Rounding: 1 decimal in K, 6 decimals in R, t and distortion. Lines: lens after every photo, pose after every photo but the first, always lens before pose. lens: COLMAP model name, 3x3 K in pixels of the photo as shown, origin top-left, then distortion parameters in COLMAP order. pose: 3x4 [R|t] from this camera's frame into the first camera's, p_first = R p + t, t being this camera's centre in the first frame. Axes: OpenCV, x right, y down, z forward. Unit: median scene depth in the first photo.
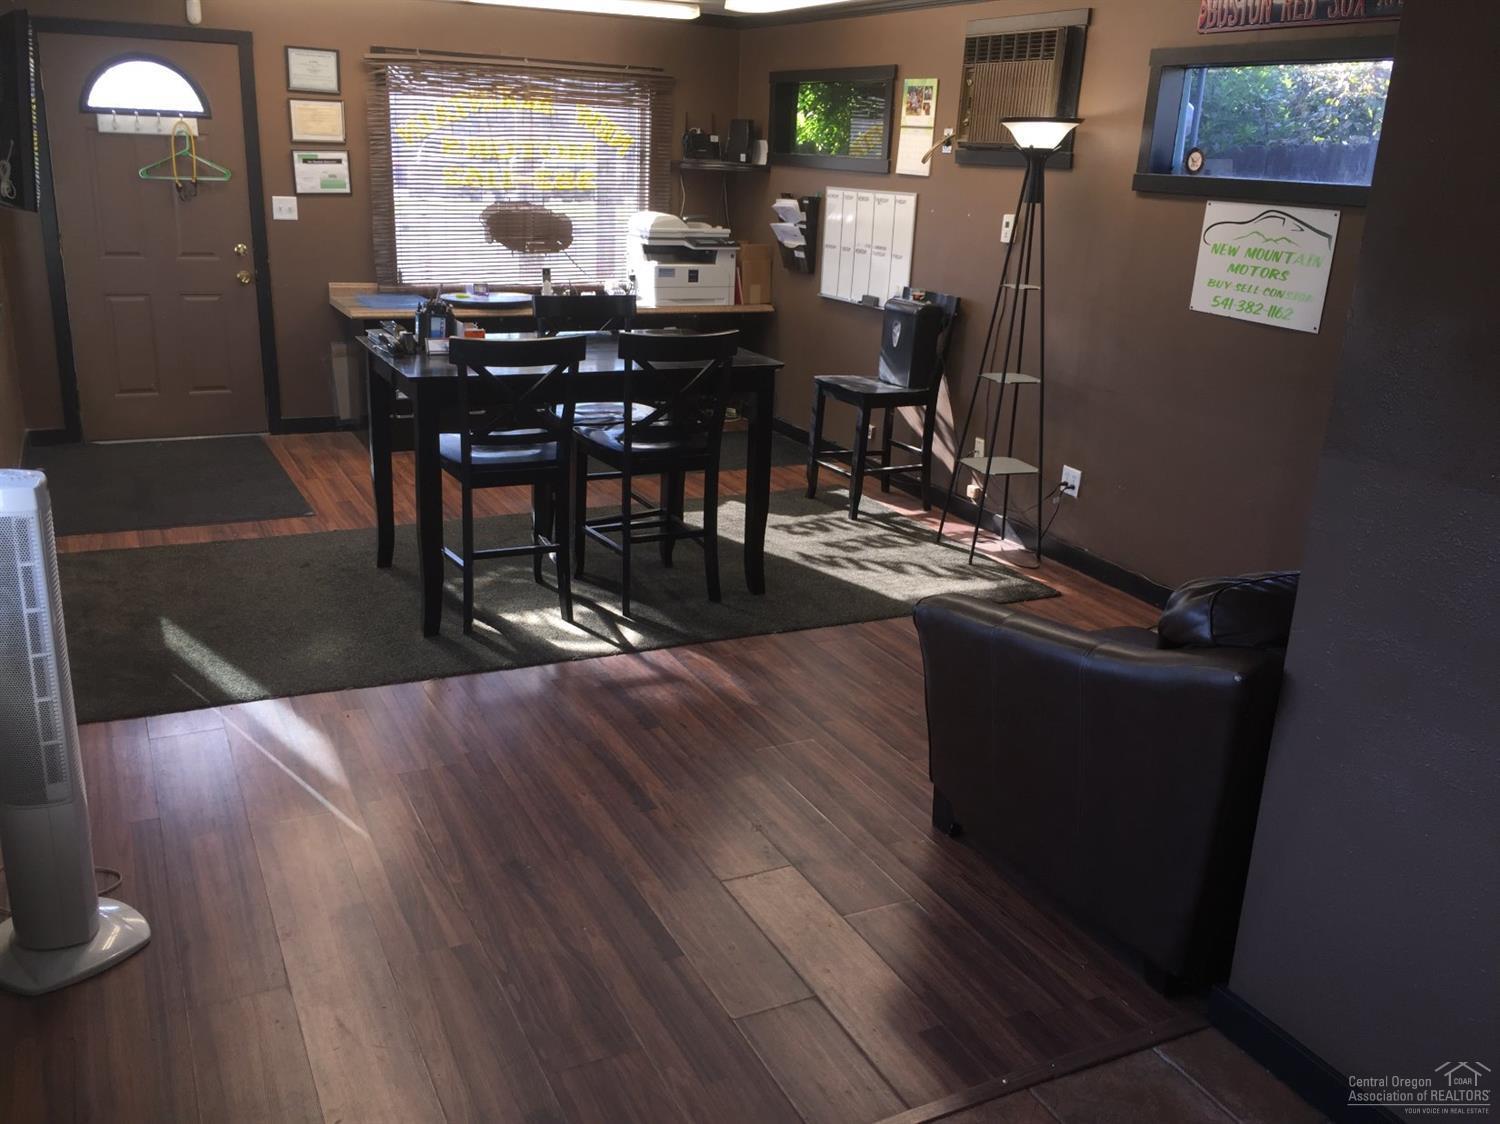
lens RADIAL K [[1304.4, 0, 750.0], [0, 1304.4, 562.0], [0, 0, 1]] dist [0.103306, -0.141902]
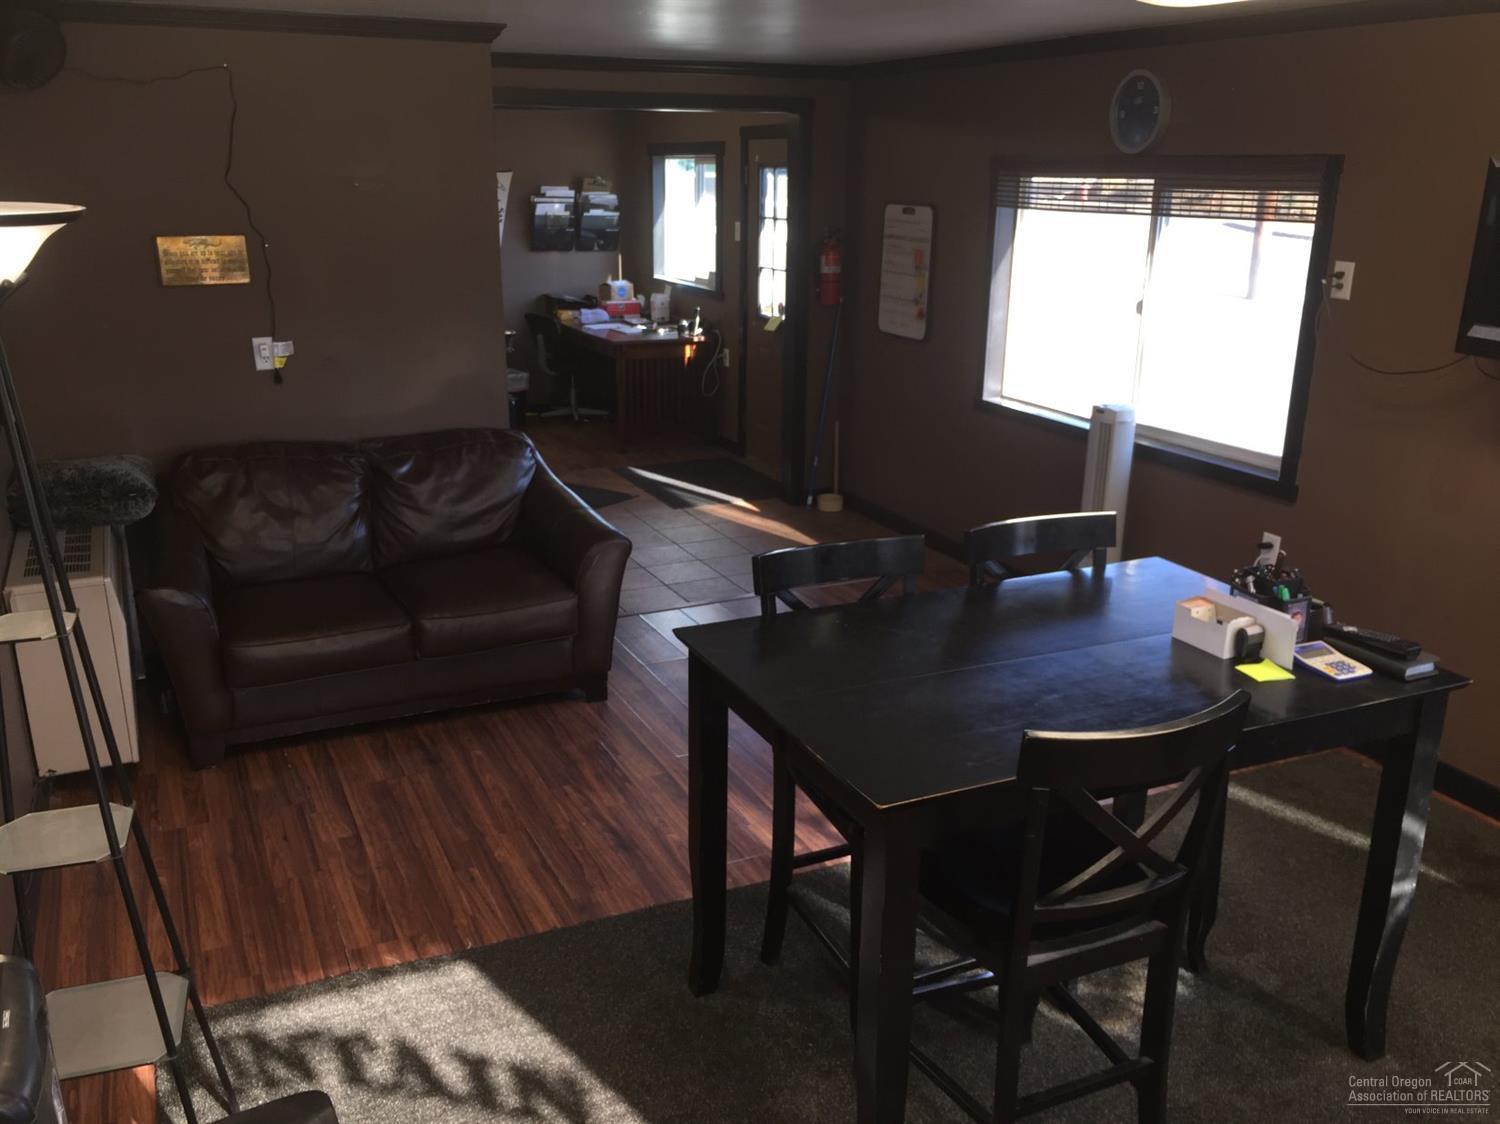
lens RADIAL K [[1304.4, 0, 750.0], [0, 1304.4, 562.0], [0, 0, 1]] dist [0.103306, -0.141902]
pose [[-0.998112, -0.057279, 0.022173, -0.014373], [-0.034402, 0.820409, 0.570741, -0.325560], [-0.050882, 0.568900, -0.820831, 0.935369]]
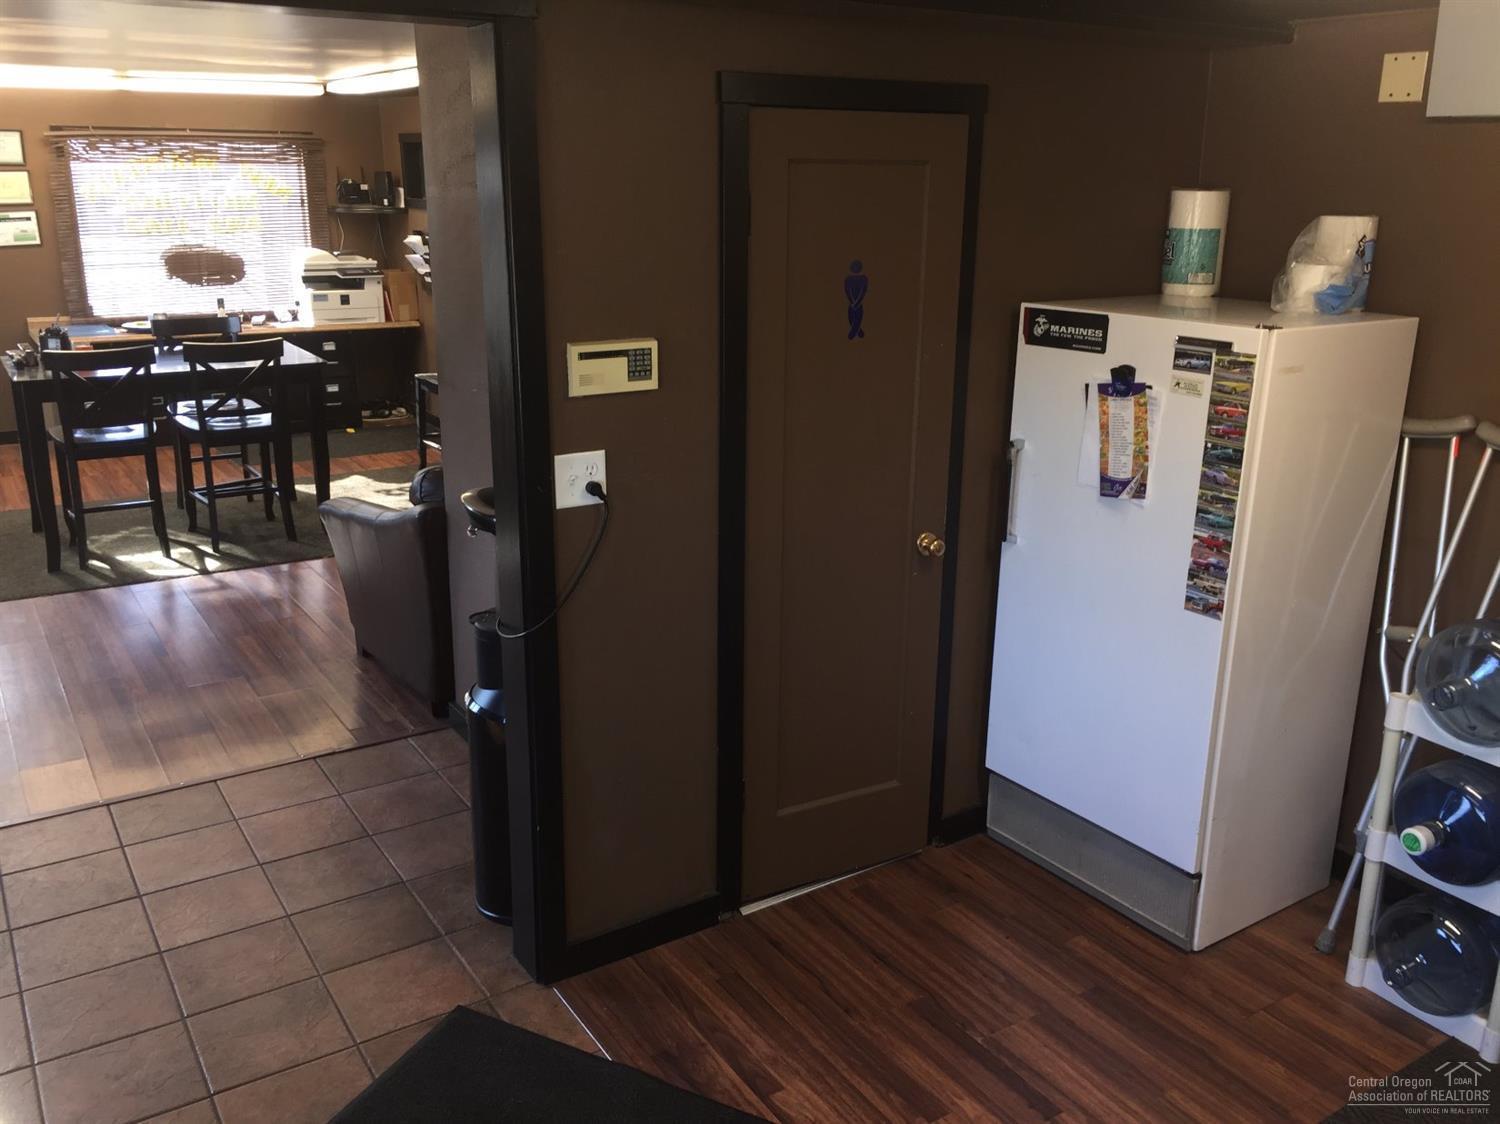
lens RADIAL K [[1304.4, 0, 750.0], [0, 1304.4, 562.0], [0, 0, 1]] dist [0.103306, -0.141902]
pose [[0.994232, -0.060464, 0.088578, 0.221077], [0.061579, 0.998053, -0.009914, 0.065398], [-0.087806, 0.015311, 0.996020, -0.271836]]
